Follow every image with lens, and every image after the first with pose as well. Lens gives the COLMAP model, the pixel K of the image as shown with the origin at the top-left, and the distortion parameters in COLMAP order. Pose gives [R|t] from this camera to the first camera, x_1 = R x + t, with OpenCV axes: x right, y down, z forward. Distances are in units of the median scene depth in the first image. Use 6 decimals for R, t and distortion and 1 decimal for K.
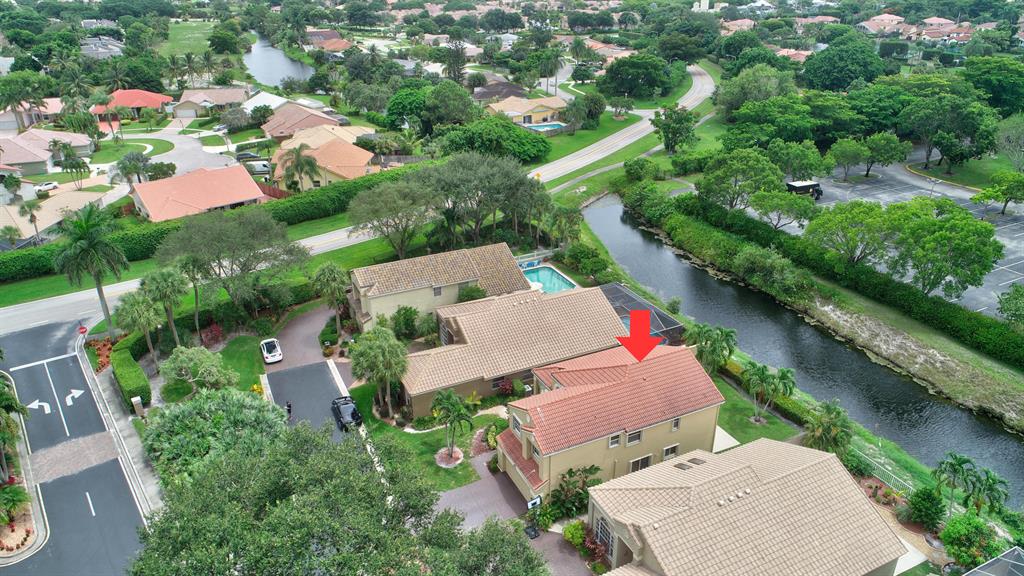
lens RADIAL K [[684.9, 0, 508.1], [0, 684.9, 289.6], [0, 0, 1]] dist [-0.006670, 0.001860]
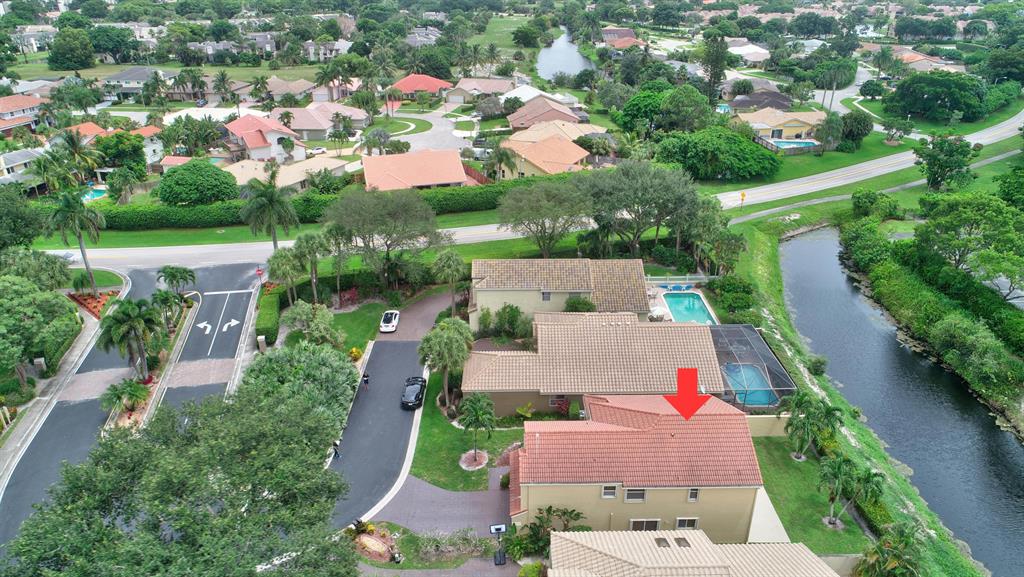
lens RADIAL K [[682.9, 0, 511.7], [0, 682.9, 290.5], [0, 0, 1]] dist [-0.006790, 0.002530]
pose [[0.903279, 0.183210, -0.387971, 0.139696], [-0.181949, 0.982480, 0.040337, -0.021833], [0.388564, 0.034155, 0.920788, 0.045132]]
